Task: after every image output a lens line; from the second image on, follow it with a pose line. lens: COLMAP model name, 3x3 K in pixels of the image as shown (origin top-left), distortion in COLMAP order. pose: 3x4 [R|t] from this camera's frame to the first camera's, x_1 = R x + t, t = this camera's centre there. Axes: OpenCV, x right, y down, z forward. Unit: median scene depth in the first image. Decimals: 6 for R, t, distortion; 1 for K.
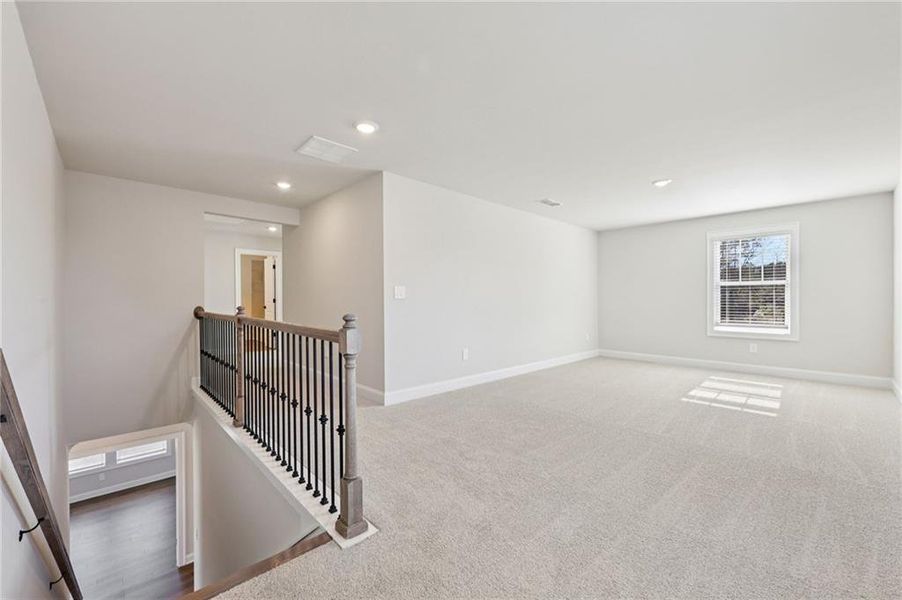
lens RADIAL K [[367.7, 0, 448.9], [0, 367.7, 296.9], [0, 0, 1]] dist [0.000945, -0.000019]
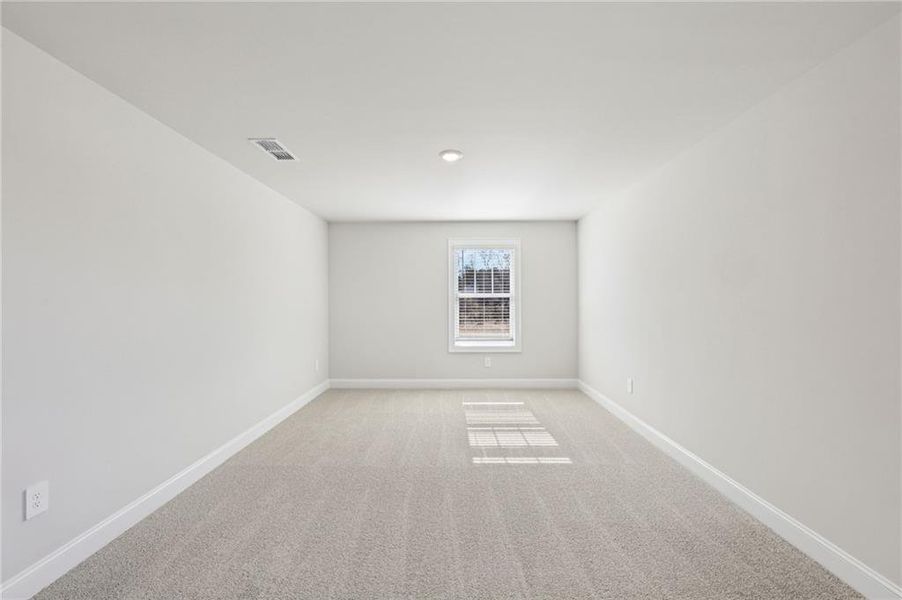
lens RADIAL K [[367.7, 0, 447.2], [0, 367.7, 298.1], [0, 0, 1]] dist [0.000945, -0.000019]
pose [[0.701727, 0.004770, 0.712430, 0.055591], [-0.005060, 0.999986, -0.001711, -0.028402], [-0.712428, -0.002404, 0.701741, 0.392308]]
